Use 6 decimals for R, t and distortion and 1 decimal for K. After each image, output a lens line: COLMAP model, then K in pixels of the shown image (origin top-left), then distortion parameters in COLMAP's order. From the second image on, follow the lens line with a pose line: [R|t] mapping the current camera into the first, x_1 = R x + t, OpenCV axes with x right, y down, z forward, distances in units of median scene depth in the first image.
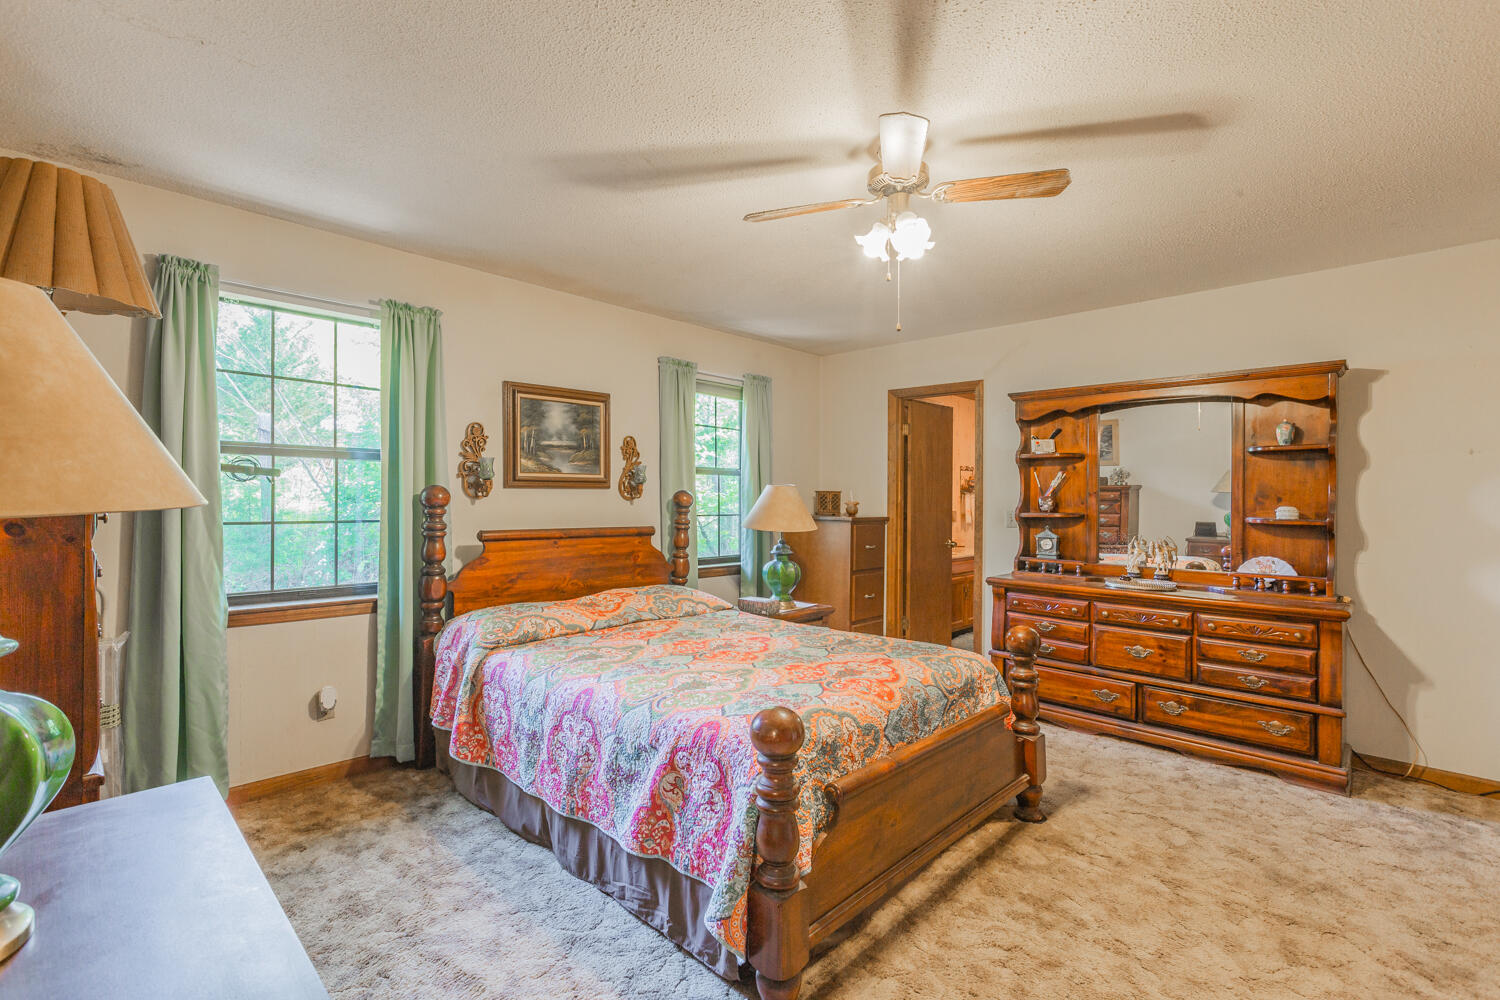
lens RADIAL K [[689.7, 0, 744.9], [0, 689.7, 505.0], [0, 0, 1]] dist [0.001028, -0.000616]
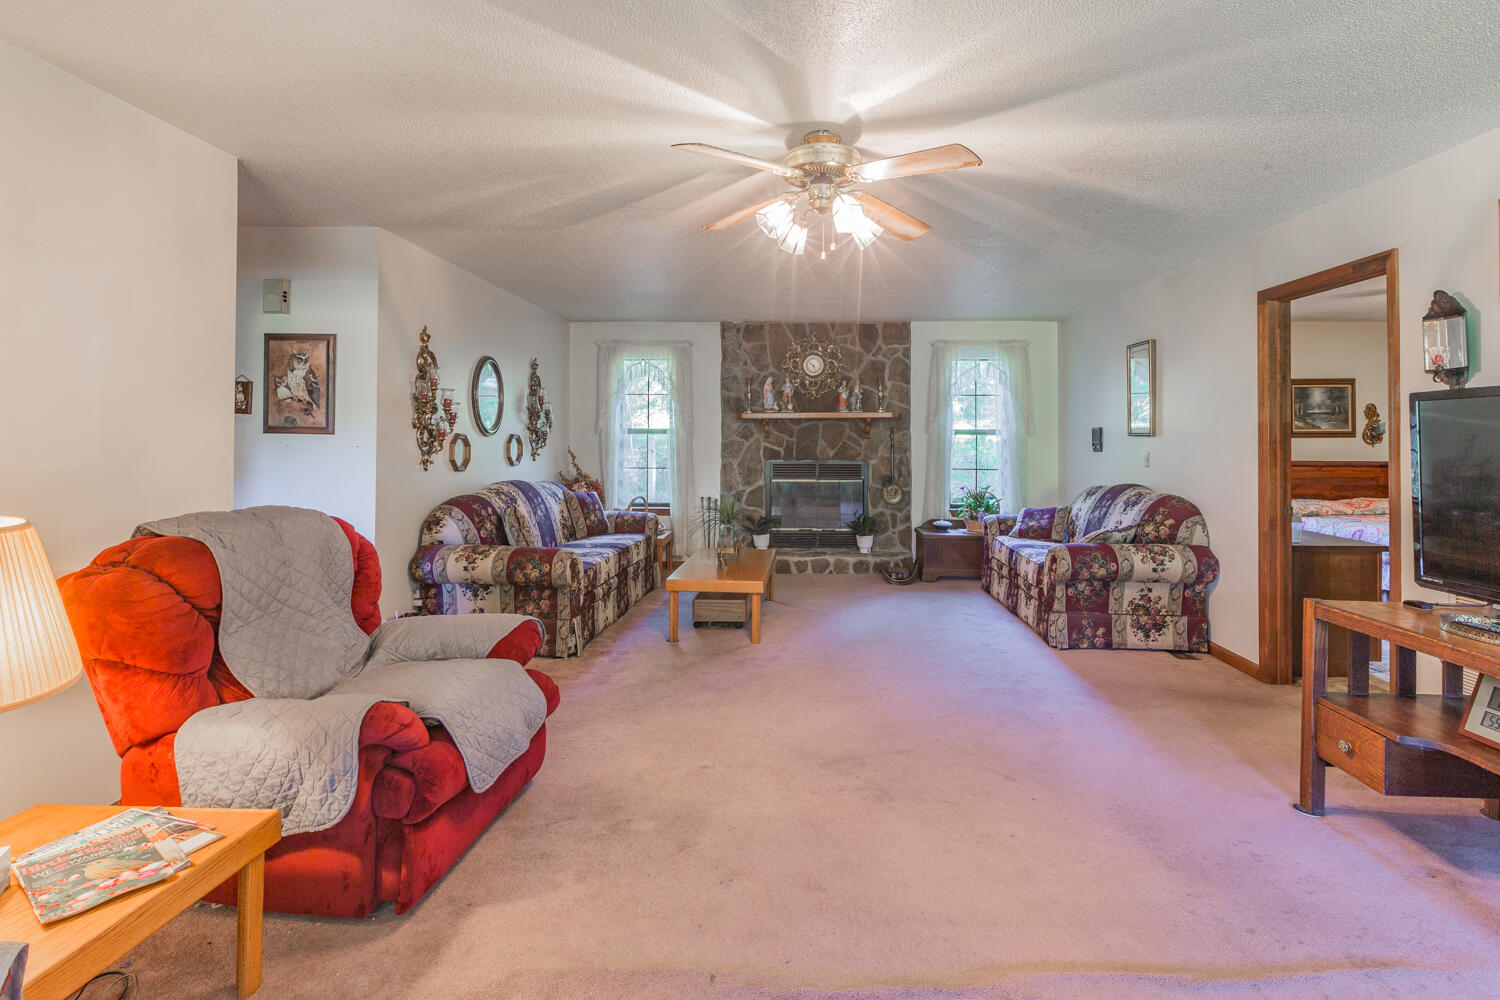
lens RADIAL K [[689.7, 0, 761.6], [0, 689.7, 437.3], [0, 0, 1]] dist [0.001028, -0.000616]
pose [[0.669041, -0.003845, -0.743215, 0.090312], [-0.006450, 0.999919, -0.010979, 0.003456], [0.743197, 0.012139, 0.668962, -1.356366]]
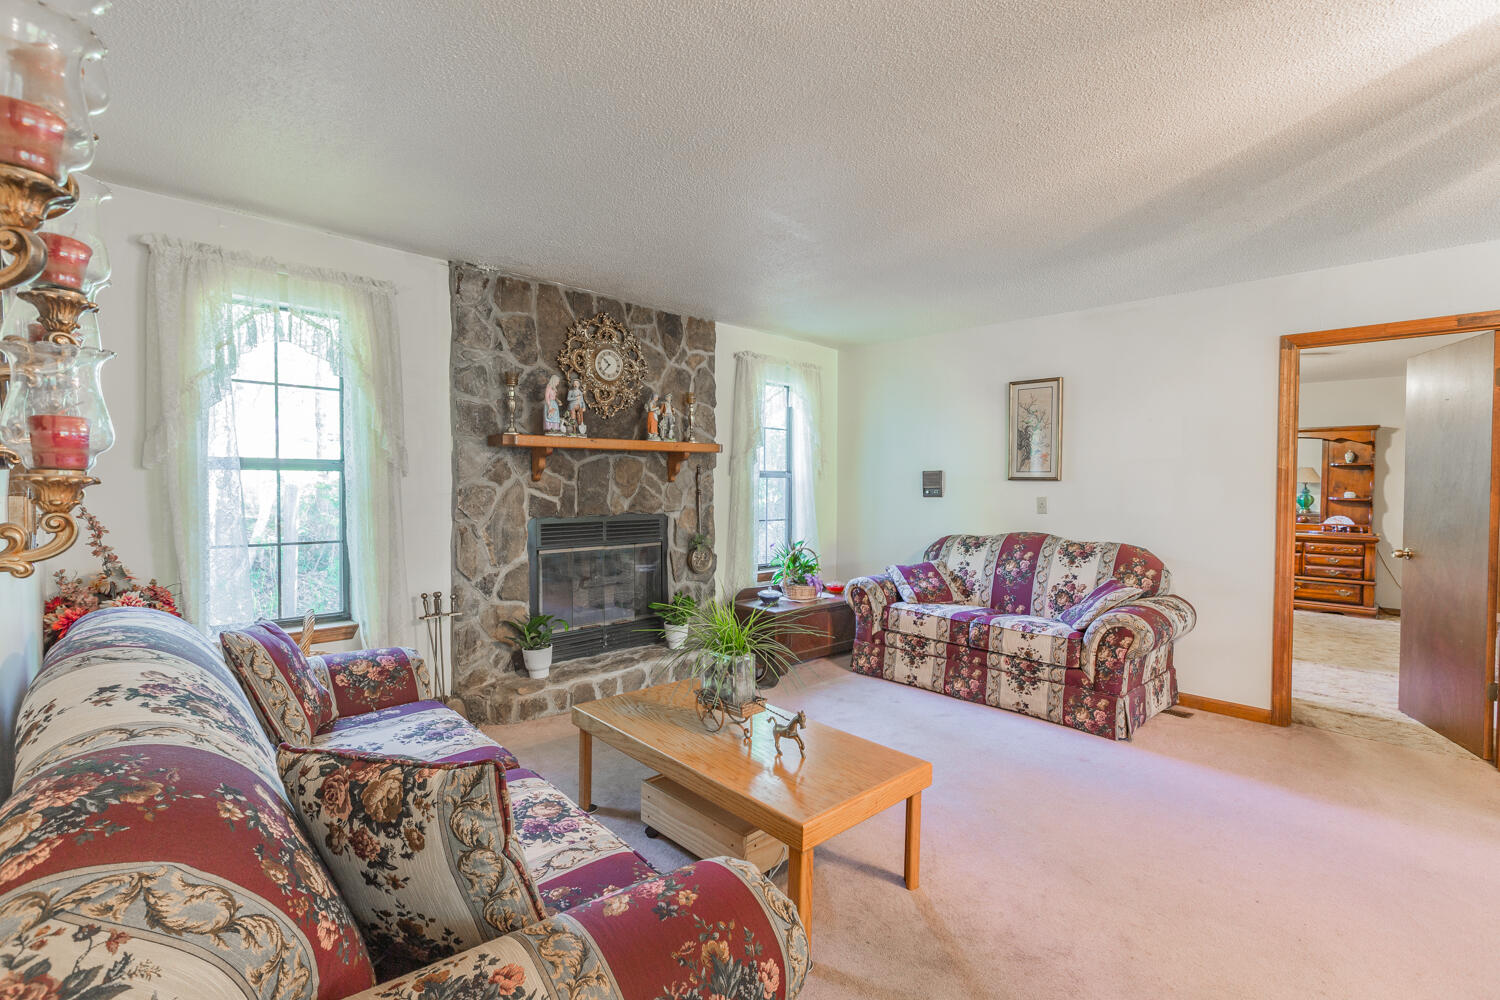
lens RADIAL K [[689.7, 0, 747.9], [0, 689.7, 500.6], [0, 0, 1]] dist [0.001028, -0.000616]
pose [[0.999337, 0.002621, -0.036310, -0.965771], [-0.002013, 0.999857, 0.016784, -0.002533], [0.036349, -0.016700, 0.999200, -1.161696]]
